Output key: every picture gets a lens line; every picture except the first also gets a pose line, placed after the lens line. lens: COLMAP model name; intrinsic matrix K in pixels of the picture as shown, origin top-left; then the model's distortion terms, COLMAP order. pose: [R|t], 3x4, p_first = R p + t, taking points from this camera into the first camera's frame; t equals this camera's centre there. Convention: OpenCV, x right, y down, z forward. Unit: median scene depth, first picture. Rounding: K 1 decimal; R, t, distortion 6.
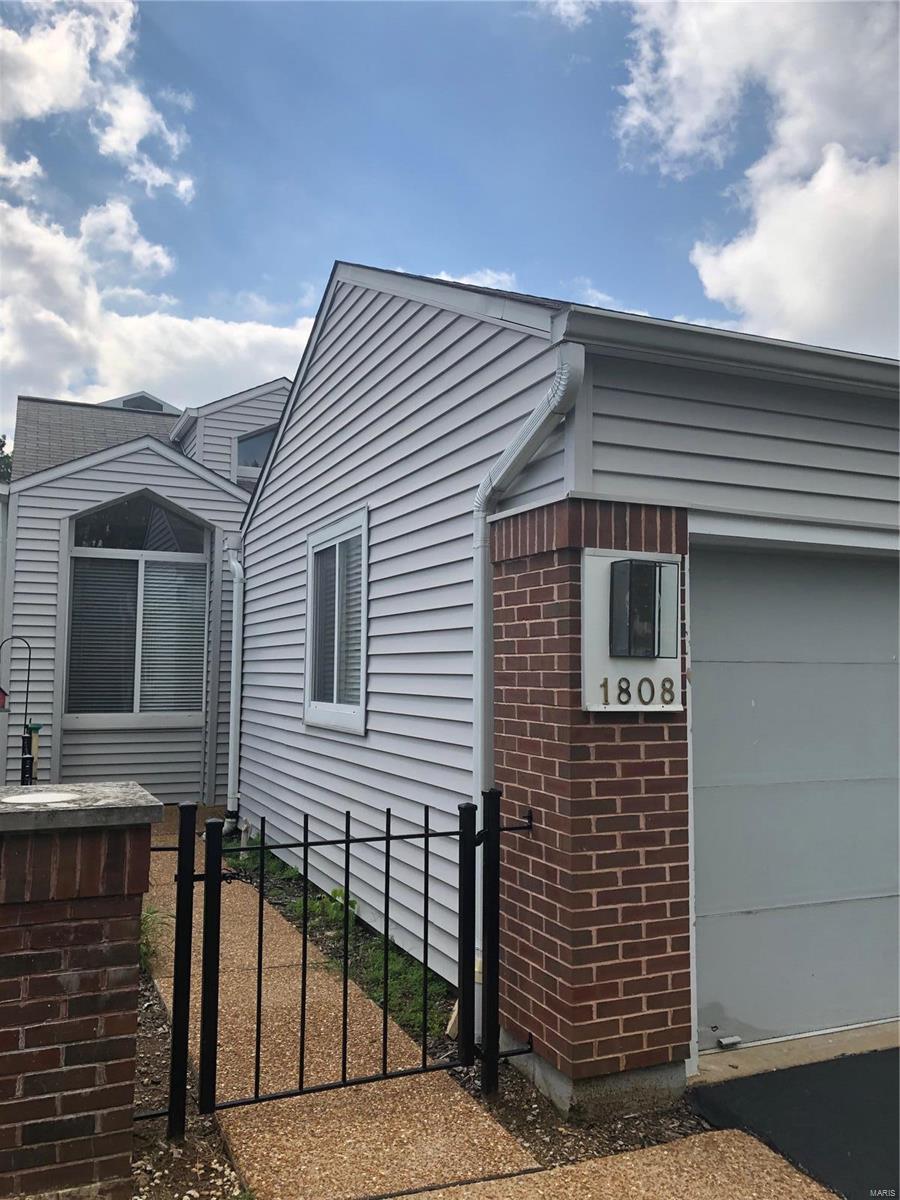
lens RADIAL K [[984.8, 0, 440.0], [0, 984.8, 602.6], [0, 0, 1]] dist [-0.043999, 0.015625]
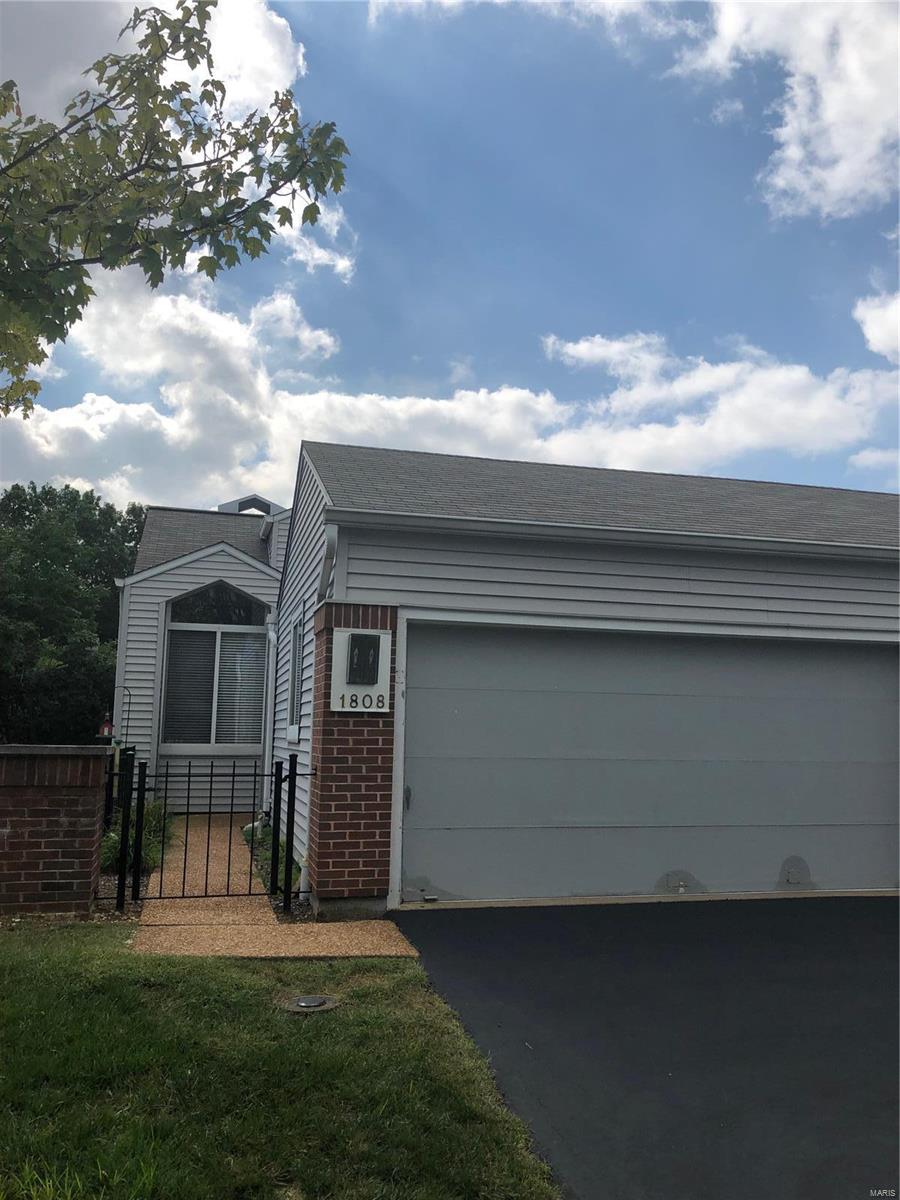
lens RADIAL K [[984.8, 0, 461.3], [0, 984.8, 598.3], [0, 0, 1]] dist [-0.043999, 0.015625]
pose [[0.989523, -0.021223, -0.142806, 0.656148], [0.011450, 0.997557, -0.068912, 0.022983], [0.143920, 0.066555, 0.987349, -0.869123]]
